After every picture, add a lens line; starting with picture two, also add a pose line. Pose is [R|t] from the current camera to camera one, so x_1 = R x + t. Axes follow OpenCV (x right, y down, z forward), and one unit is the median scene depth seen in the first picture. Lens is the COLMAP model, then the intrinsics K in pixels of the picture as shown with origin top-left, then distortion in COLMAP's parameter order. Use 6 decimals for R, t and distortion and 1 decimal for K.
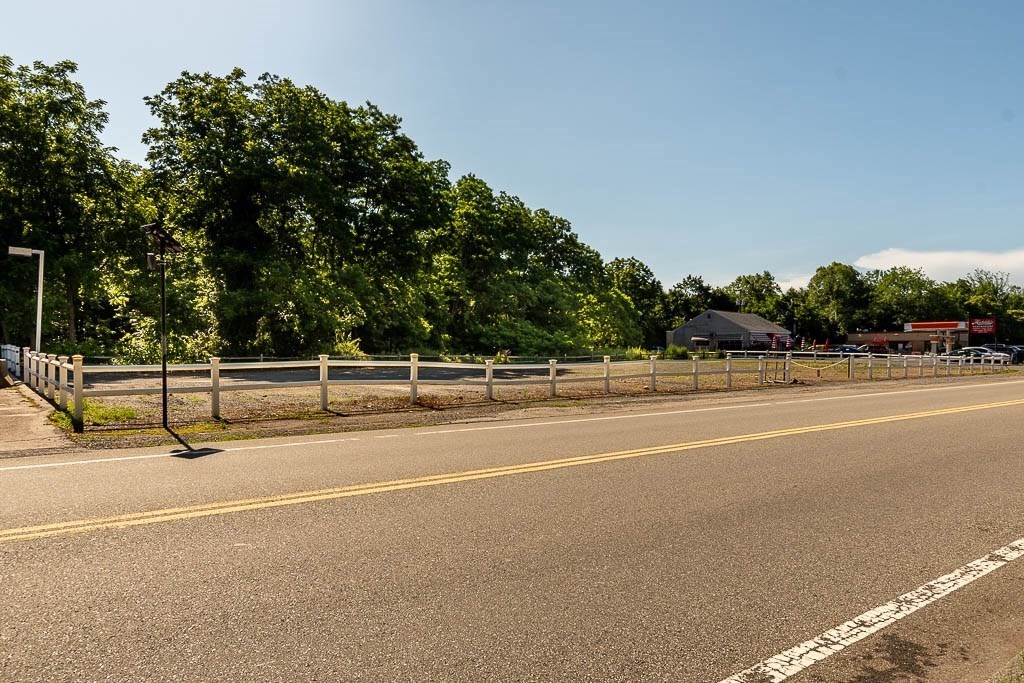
lens RADIAL K [[611.1, 0, 510.4], [0, 611.1, 341.2], [0, 0, 1]] dist [0.022499, 0.000158]
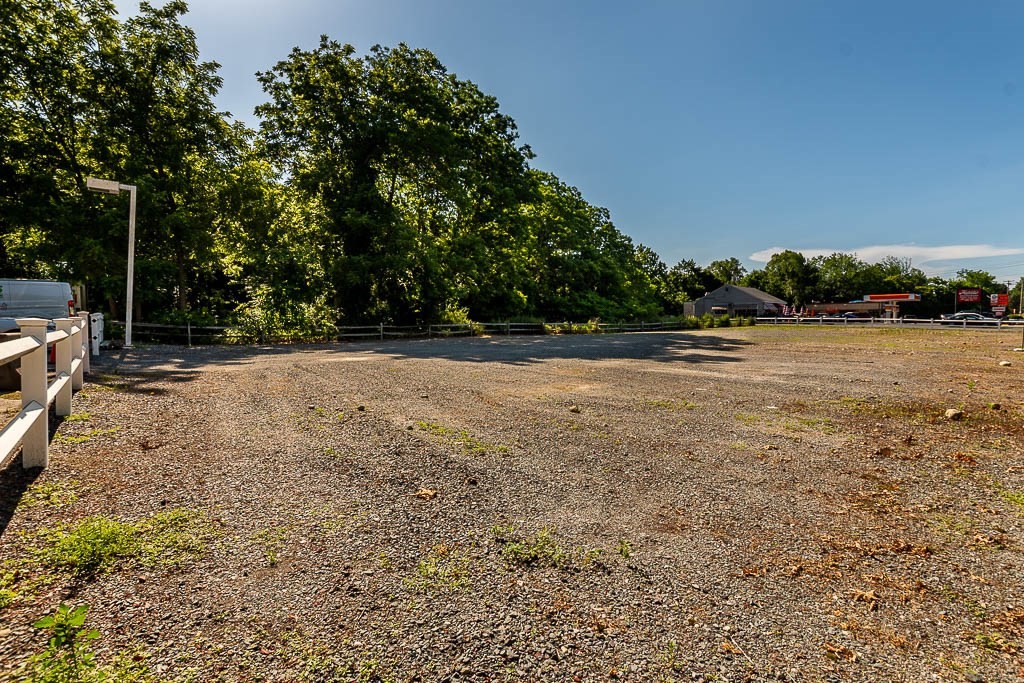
lens RADIAL K [[440.7, 0, 523.7], [0, 440.7, 316.6], [0, 0, 1]] dist [-0.006930, 0.000876]
pose [[0.999702, -0.006189, 0.023630, -0.174541], [0.005998, 0.999949, 0.008144, 0.005788], [-0.023679, -0.008000, 0.999688, 0.267231]]
